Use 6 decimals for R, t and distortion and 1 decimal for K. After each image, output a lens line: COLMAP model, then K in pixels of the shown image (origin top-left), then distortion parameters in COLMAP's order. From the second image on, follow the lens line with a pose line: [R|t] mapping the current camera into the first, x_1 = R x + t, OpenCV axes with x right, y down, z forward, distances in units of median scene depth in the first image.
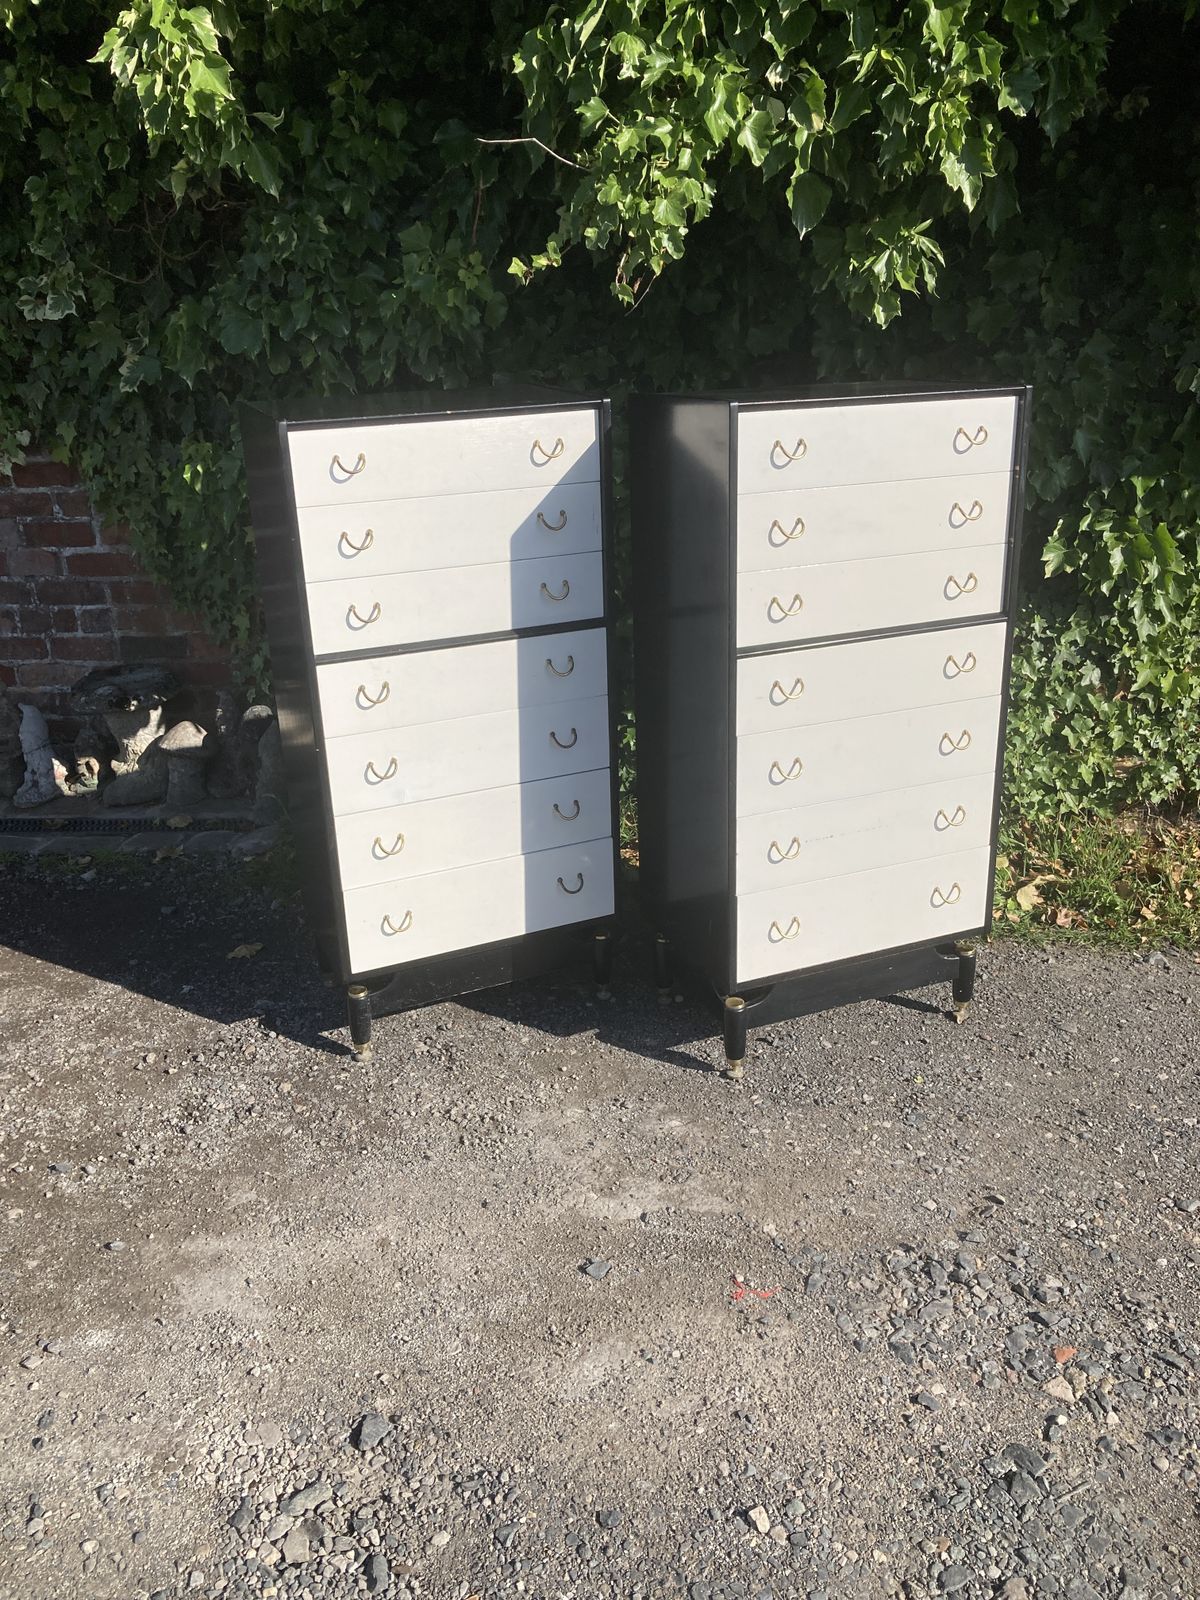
lens RADIAL K [[1281.0, 0, 605.9], [0, 1281.0, 810.2], [0, 0, 1]] dist [0.004314, -0.006656]
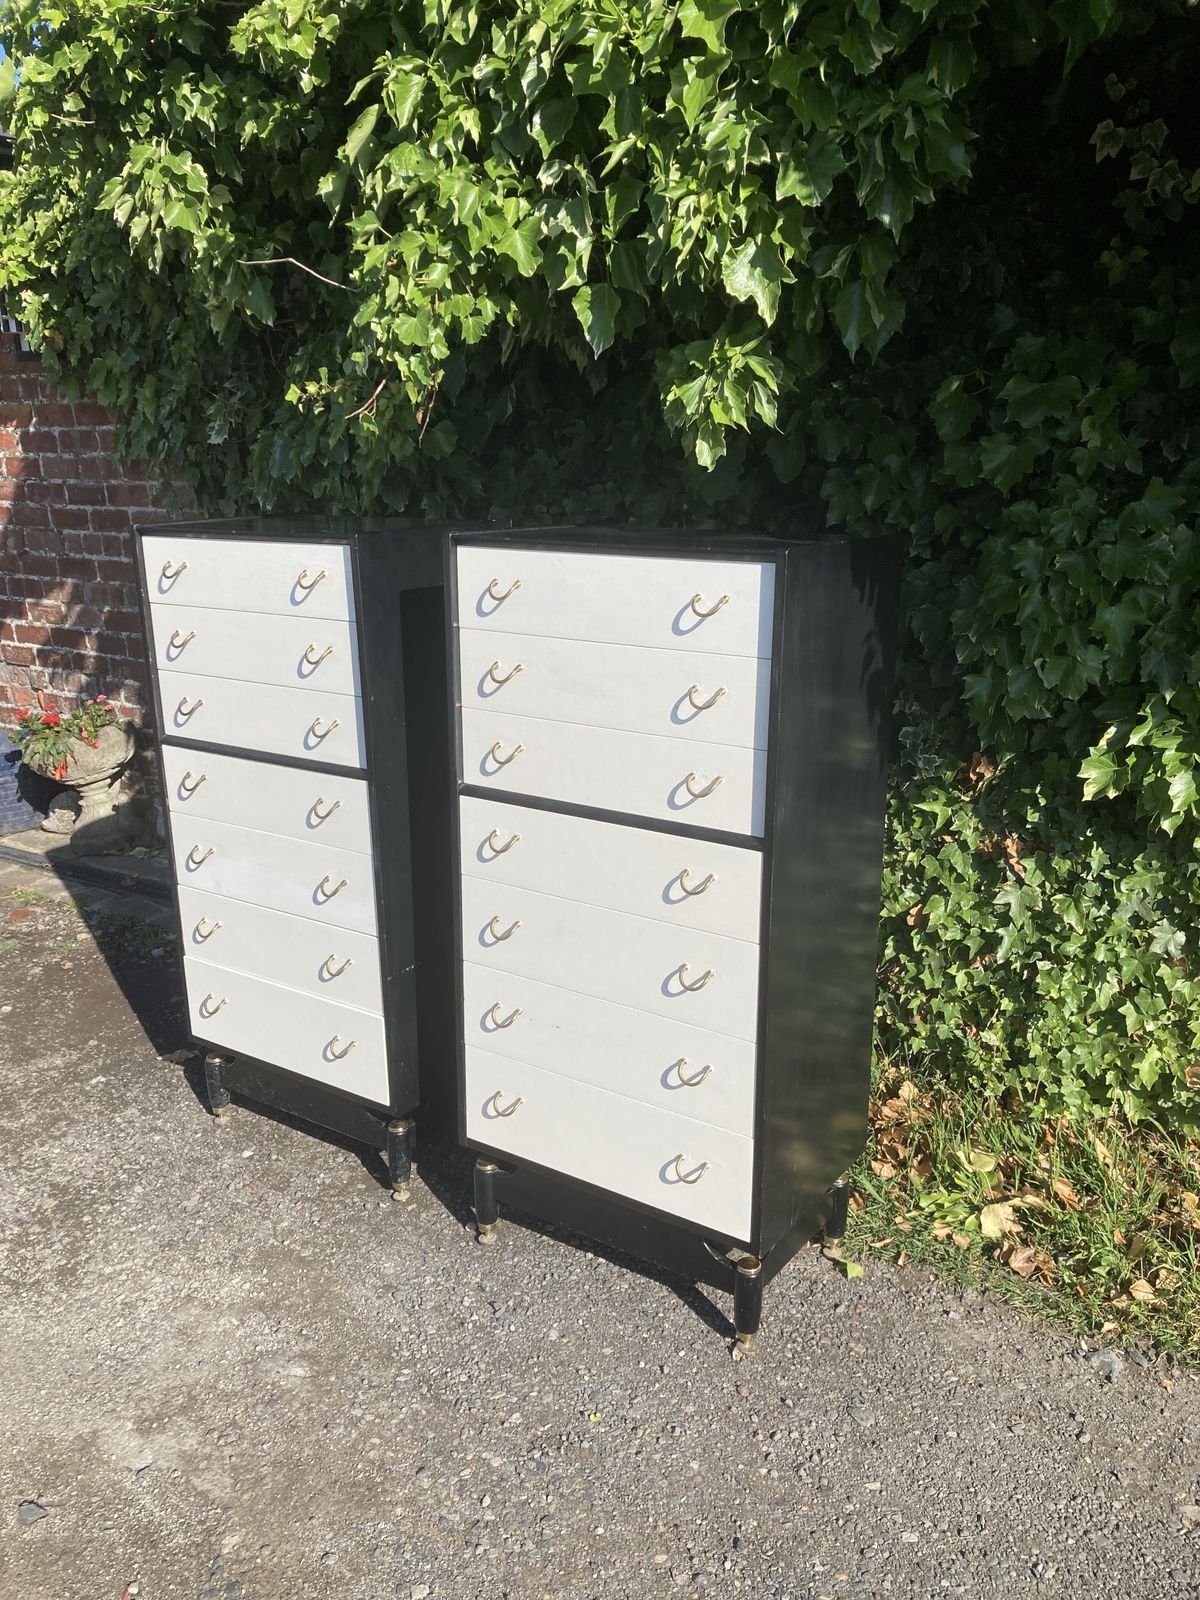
lens RADIAL K [[1287.3, 0, 656.2], [0, 1287.3, 819.6], [0, 0, 1]] dist [-0.005214, 0.012808]
pose [[0.891122, 0.145895, -0.429670, 0.560806], [-0.181171, 0.982549, -0.042117, -0.117865], [0.416028, 0.115375, 0.902003, 0.279429]]
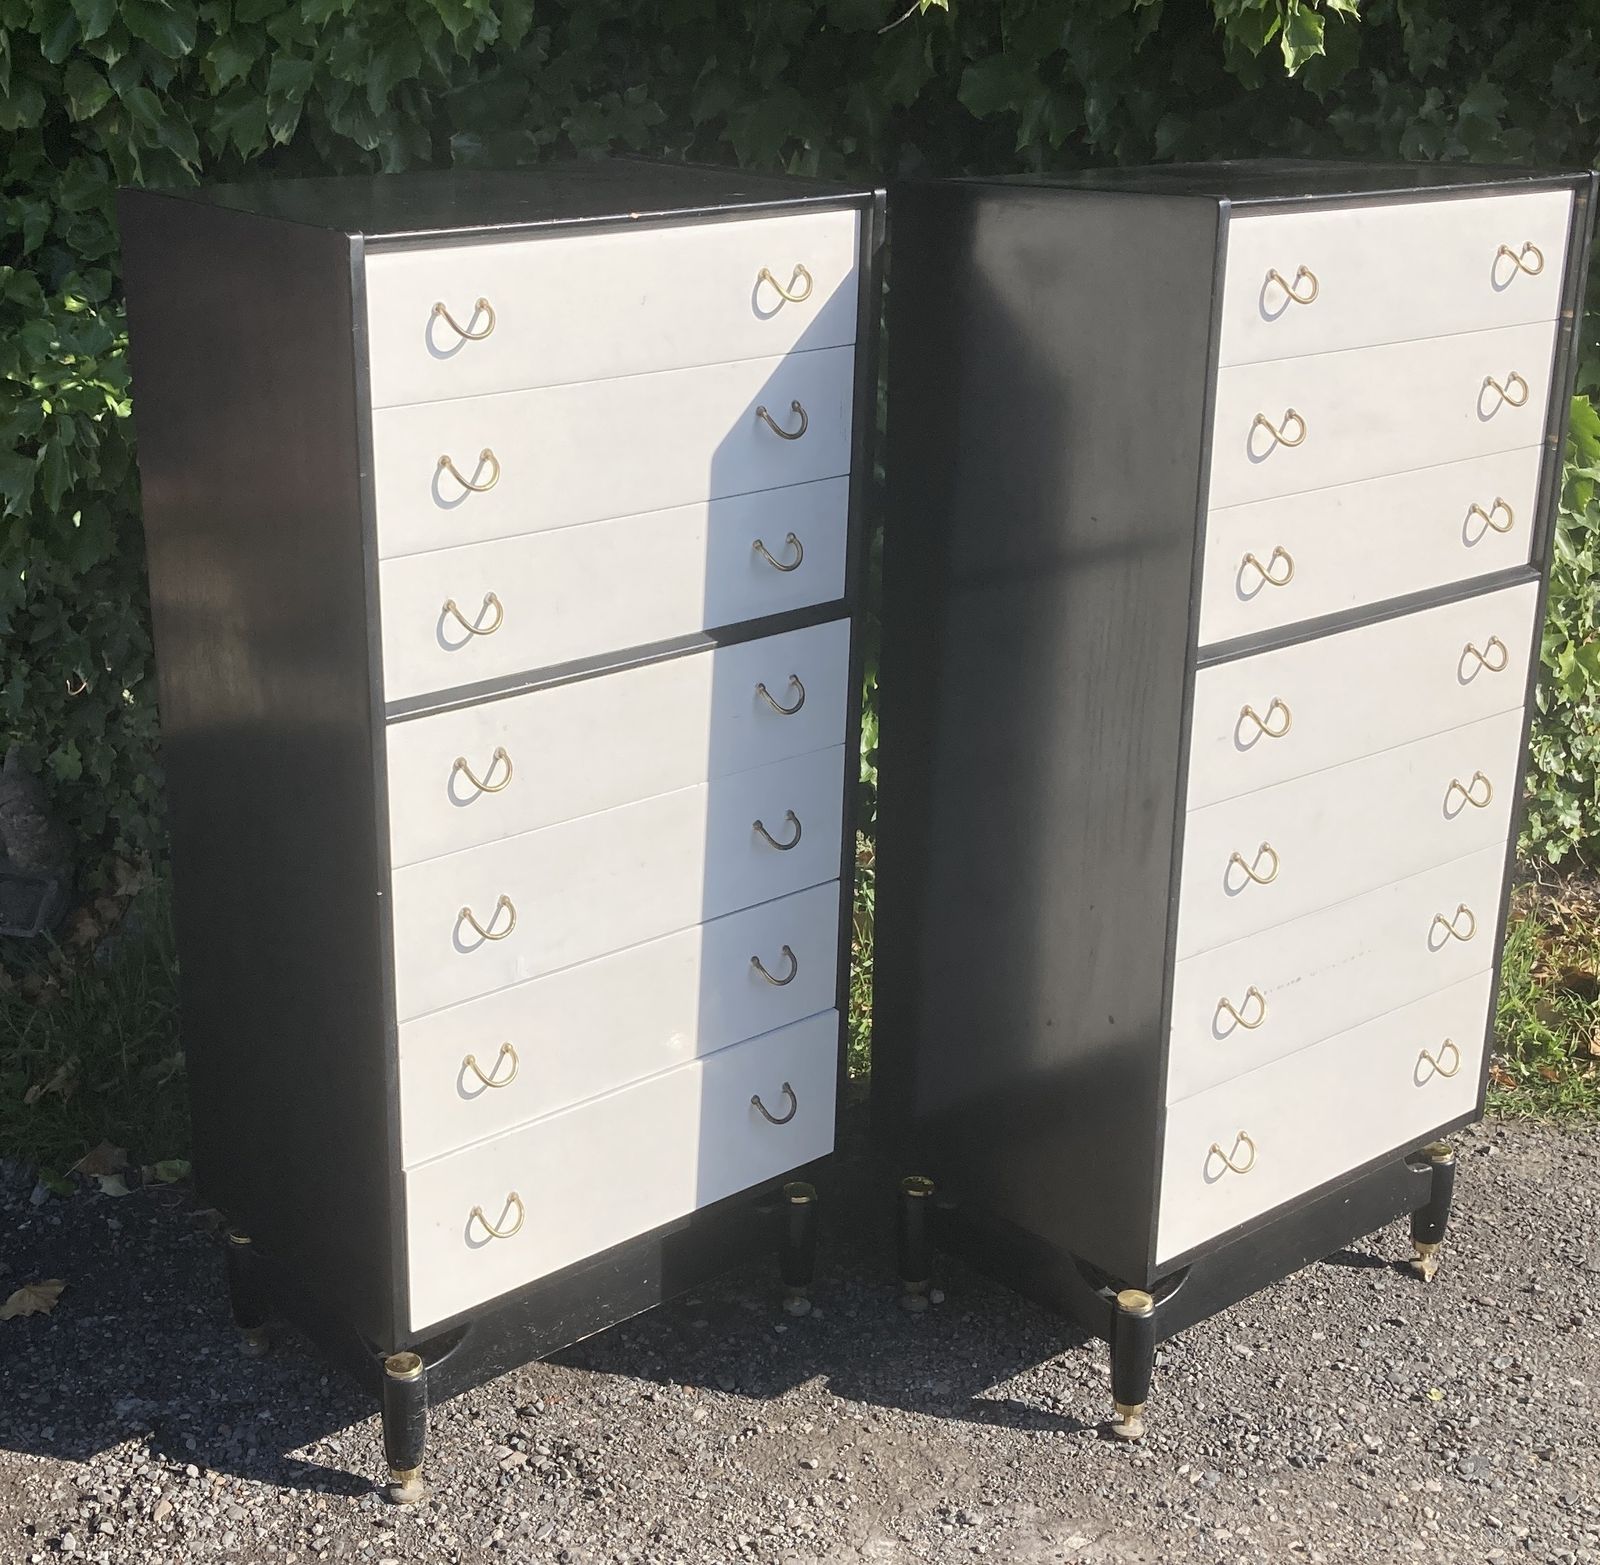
lens RADIAL K [[2234.3, 0, 662.2], [0, 2234.3, 848.6], [0, 0, 1]] dist [0.017973, -0.068106]
pose [[0.963403, -0.069494, 0.258891, -0.321366], [0.074001, 0.997229, -0.007689, -0.046685], [-0.257640, 0.026566, 0.965876, 0.132760]]
